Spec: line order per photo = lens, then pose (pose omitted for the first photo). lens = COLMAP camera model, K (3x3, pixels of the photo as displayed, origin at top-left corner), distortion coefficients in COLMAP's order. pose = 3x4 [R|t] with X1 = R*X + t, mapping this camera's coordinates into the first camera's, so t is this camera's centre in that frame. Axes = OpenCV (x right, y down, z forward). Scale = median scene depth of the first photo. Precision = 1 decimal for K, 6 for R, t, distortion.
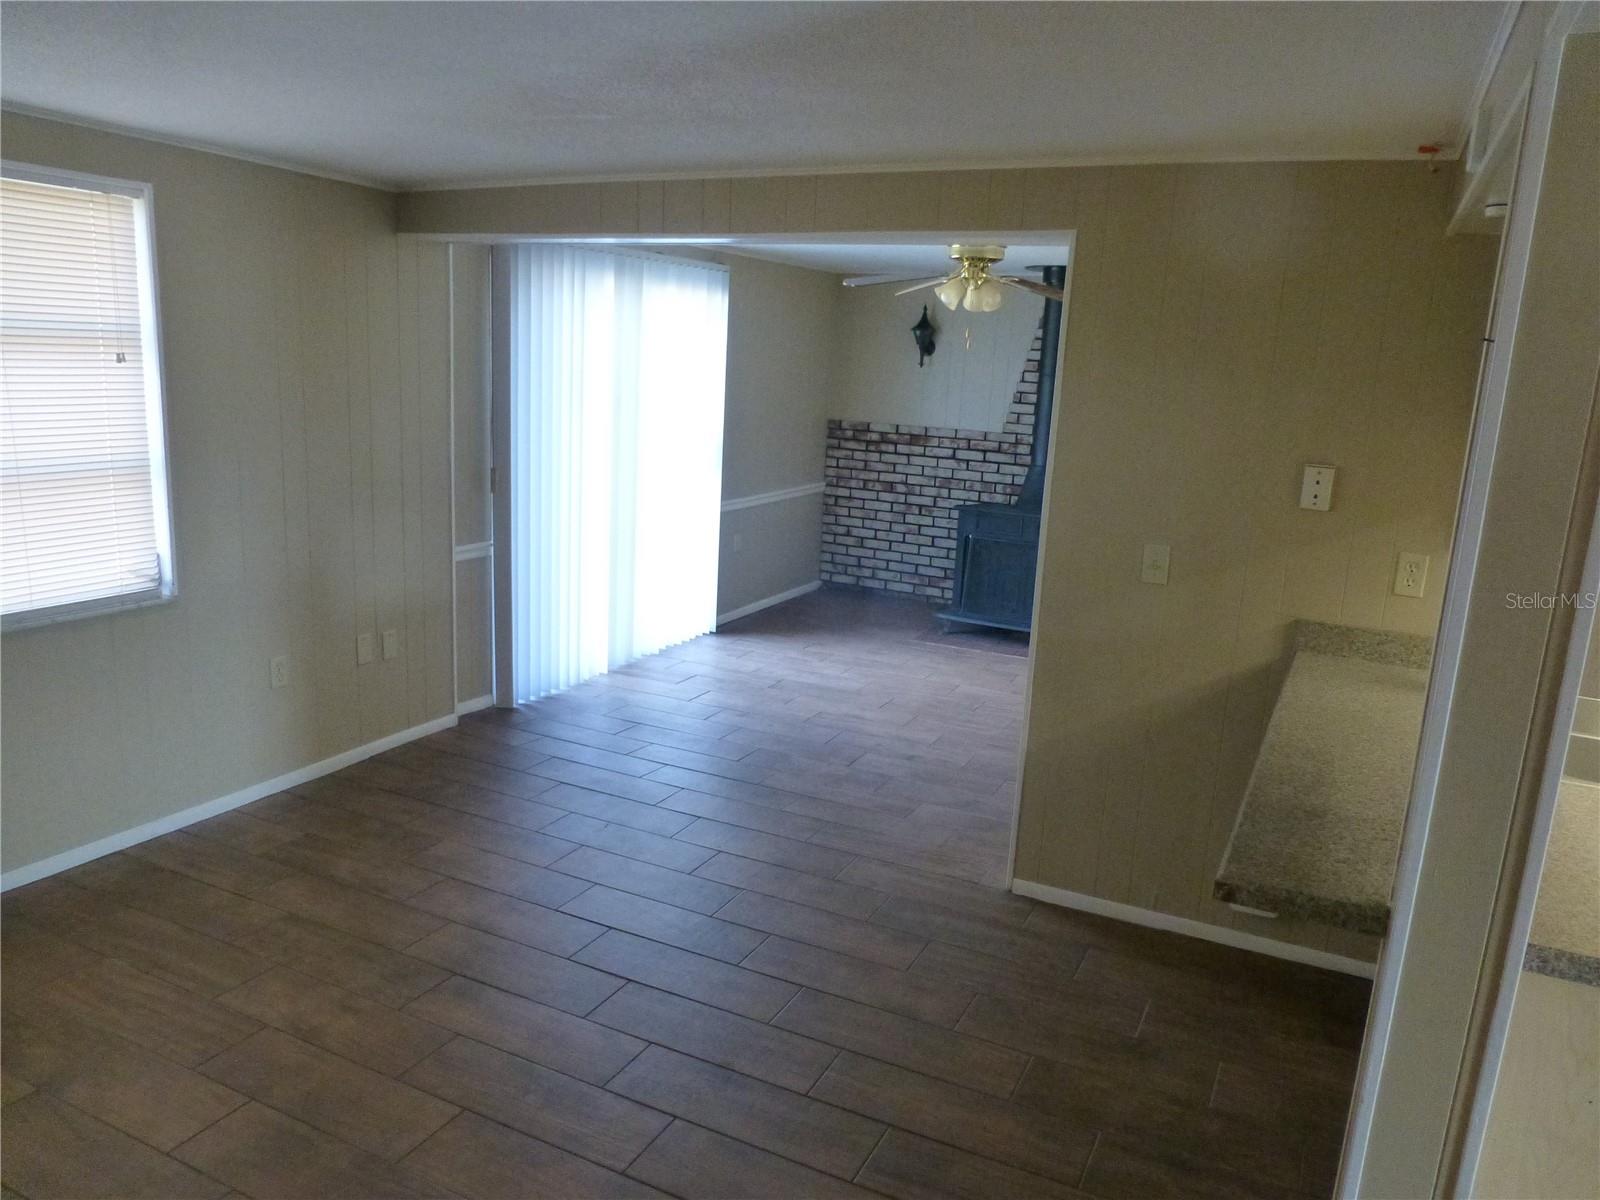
lens RADIAL K [[1162.3, 0, 814.4], [0, 1162.3, 599.5], [0, 0, 1]] dist [-0.028141, 0.010878]
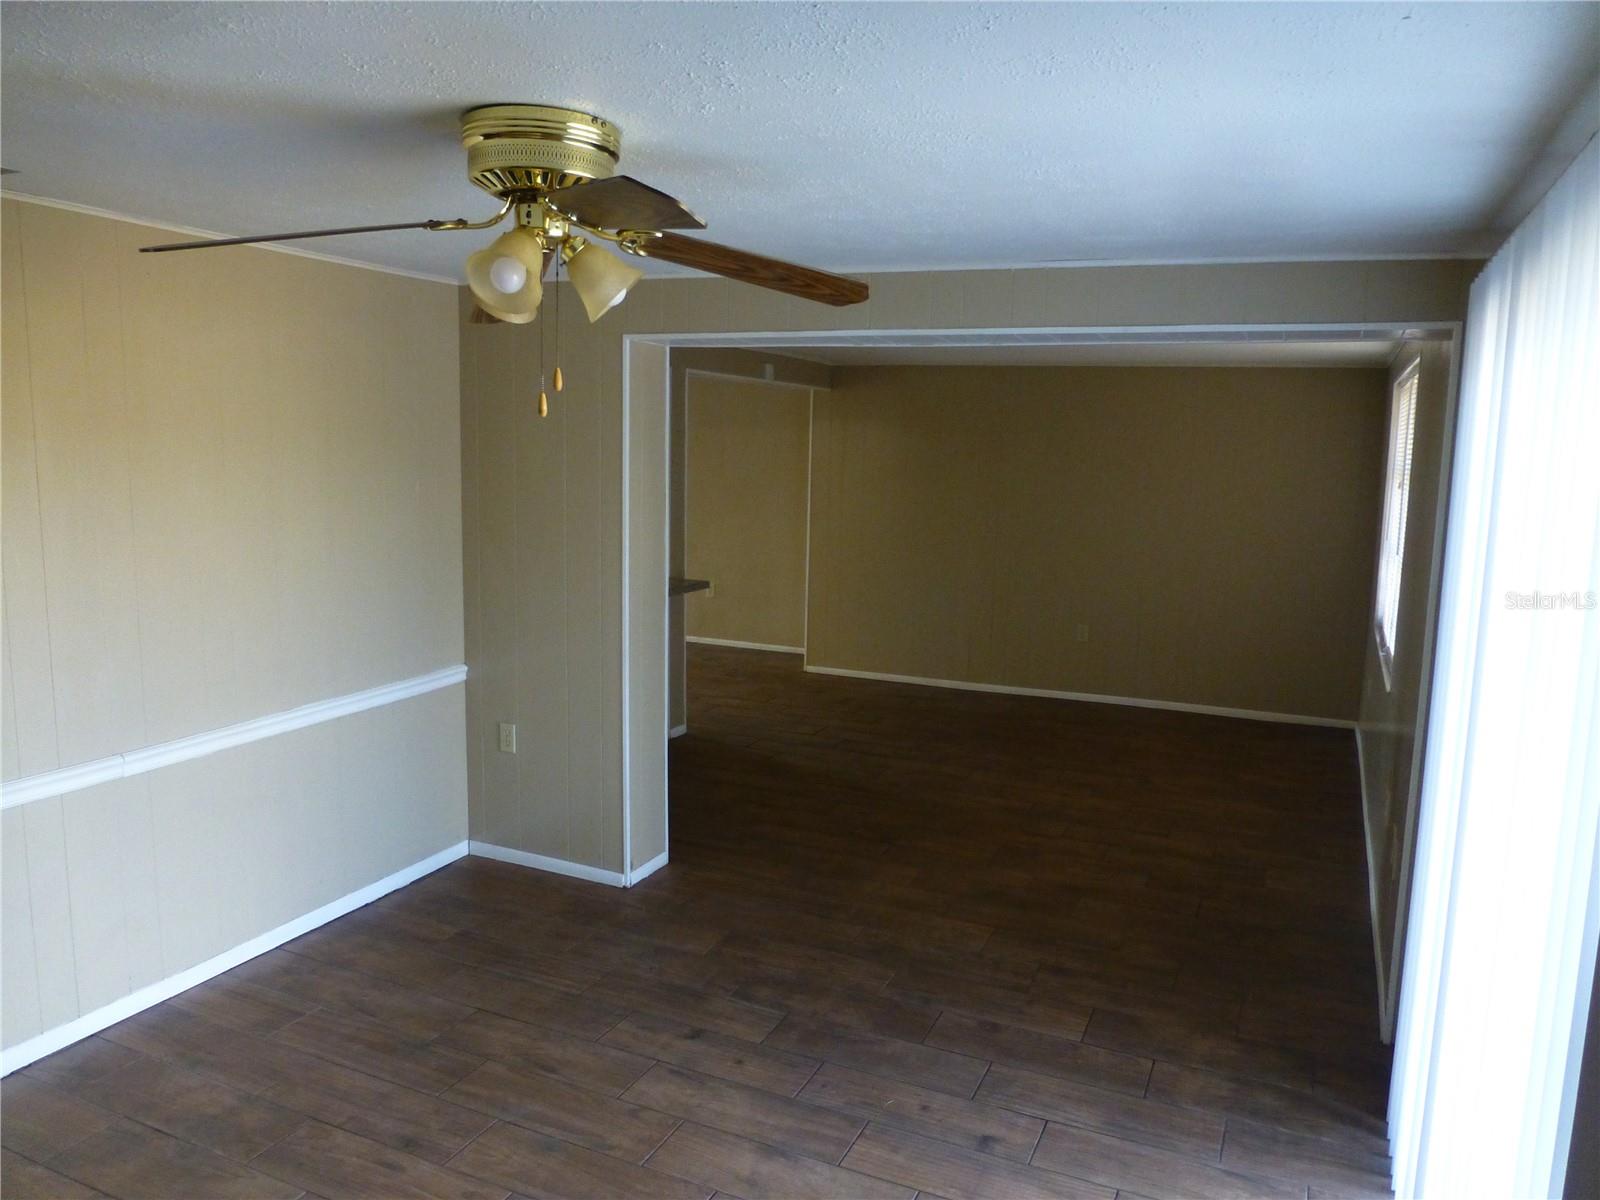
lens RADIAL K [[1160.3, 0, 811.3], [0, 1160.3, 602.1], [0, 0, 1]] dist [-0.007099, -0.034589]
pose [[-0.996977, -0.064734, -0.042971, 0.039455], [-0.075607, 0.935714, 0.344562, -0.211825], [0.017903, 0.346769, -0.937780, 0.986302]]
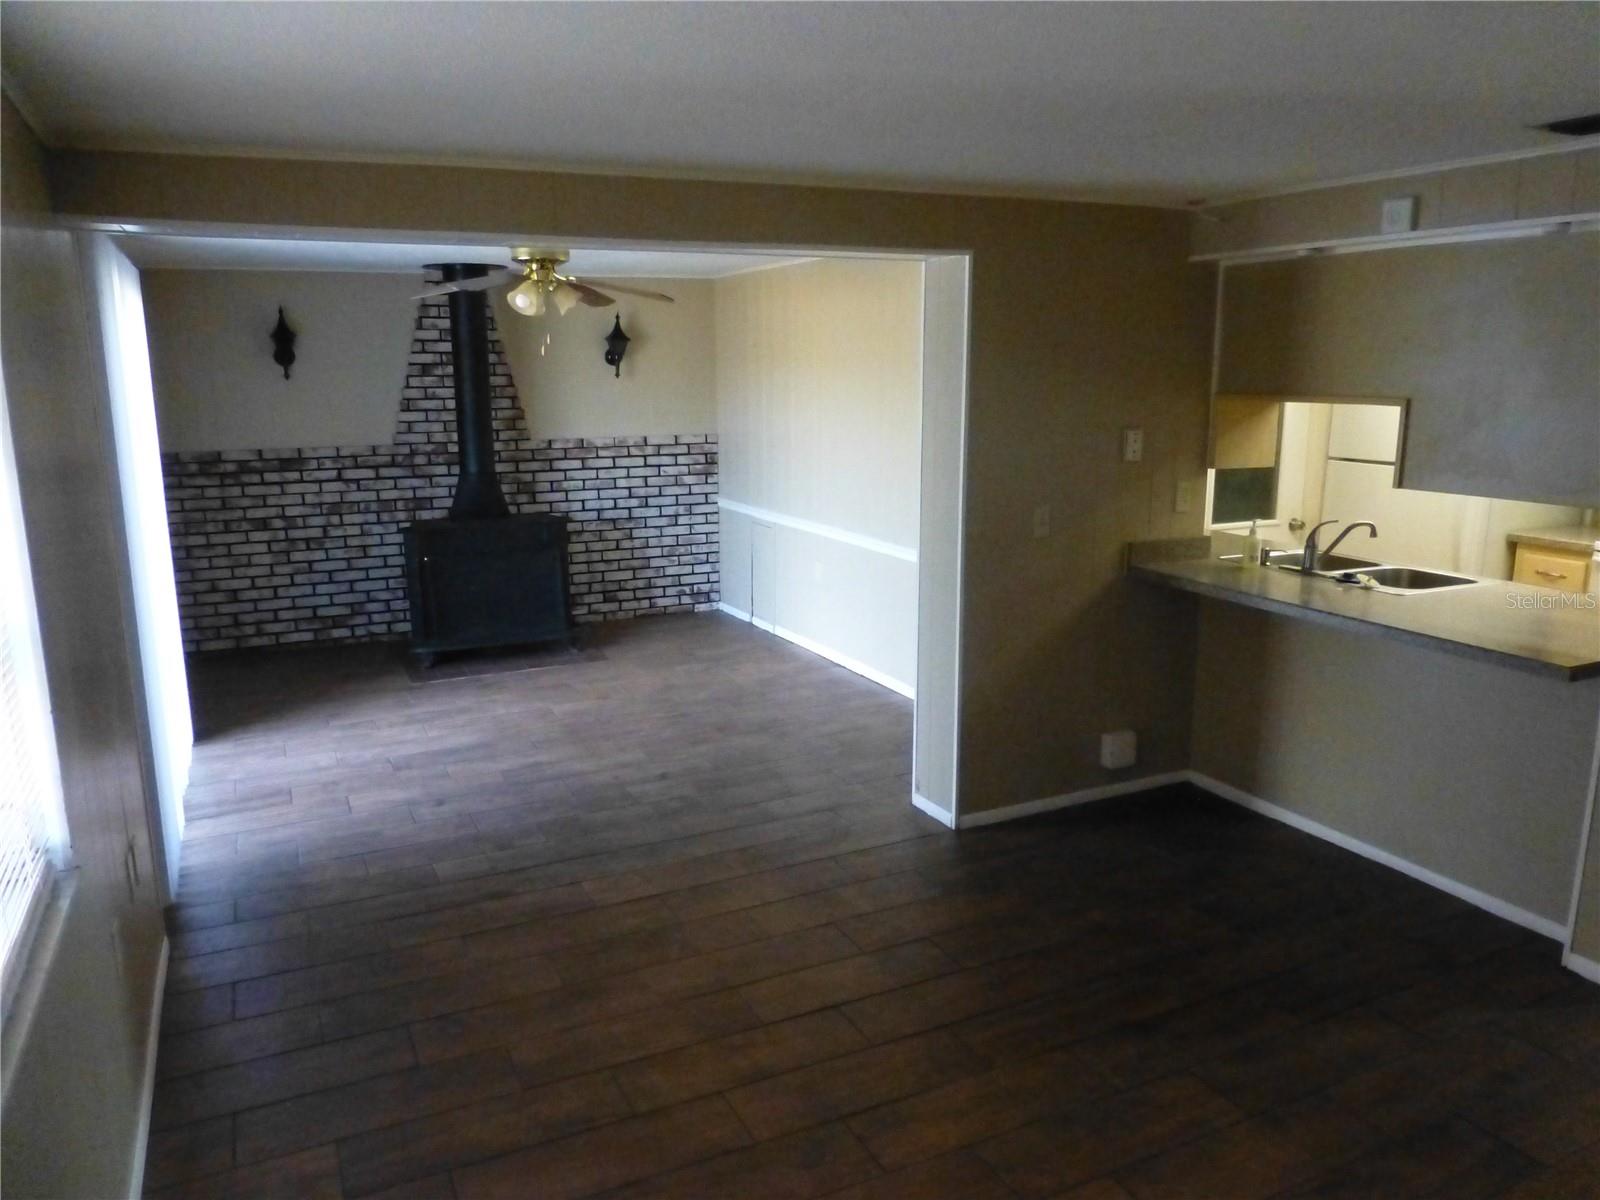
lens RADIAL K [[1162.3, 0, 814.4], [0, 1162.3, 599.5], [0, 0, 1]] dist [-0.028141, 0.010878]
pose [[0.611478, -0.210936, 0.762627, -0.354596], [0.199315, 0.973795, 0.109530, -0.057887], [-0.765747, 0.085028, 0.637497, 0.171086]]
